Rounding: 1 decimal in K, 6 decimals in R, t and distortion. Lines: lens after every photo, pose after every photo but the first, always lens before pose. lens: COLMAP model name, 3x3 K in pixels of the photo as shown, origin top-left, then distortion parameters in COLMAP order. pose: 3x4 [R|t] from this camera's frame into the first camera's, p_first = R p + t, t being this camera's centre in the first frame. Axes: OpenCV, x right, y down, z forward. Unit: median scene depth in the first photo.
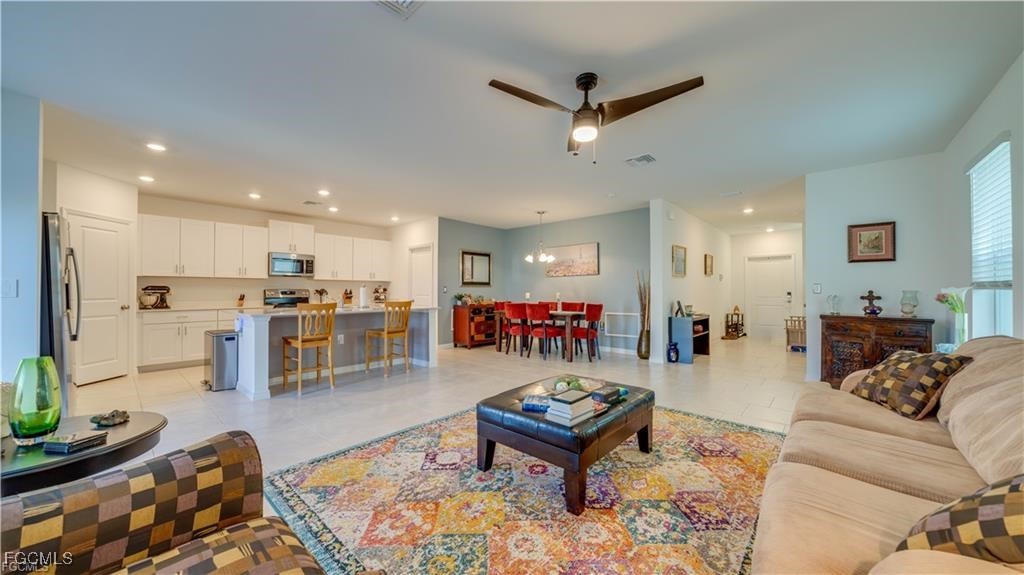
lens RADIAL K [[356.4, 0, 506.7], [0, 356.4, 288.4], [0, 0, 1]] dist [-0.002528, -0.000575]
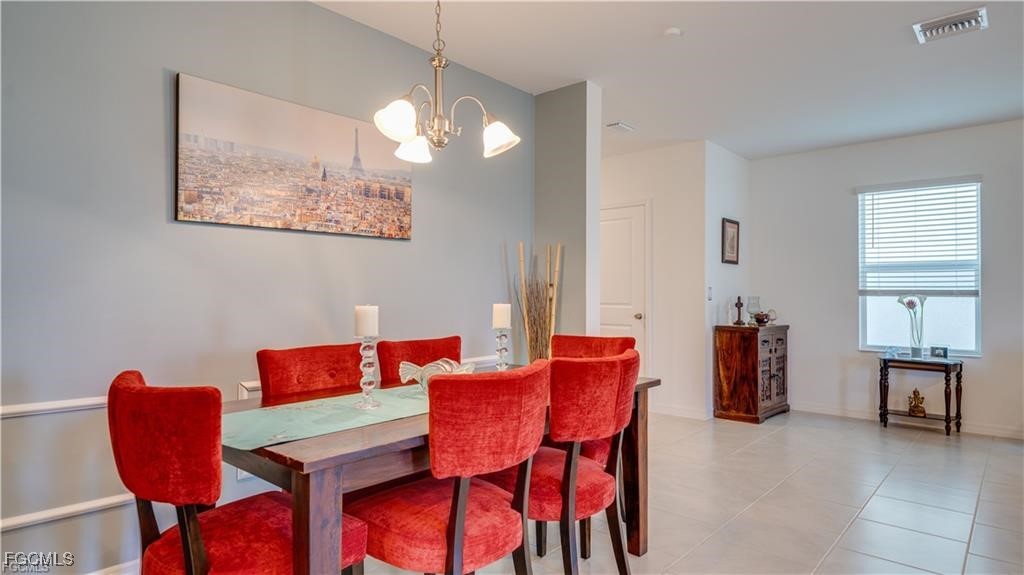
lens RADIAL K [[583.0, 0, 488.6], [0, 583.0, 292.5], [0, 0, 1]] dist [0.014779, -0.000069]
pose [[-0.022552, 0.004378, 0.999736, -0.411512], [-0.011688, 0.999921, -0.004642, 0.010723], [-0.999677, -0.011790, -0.022499, 1.686060]]
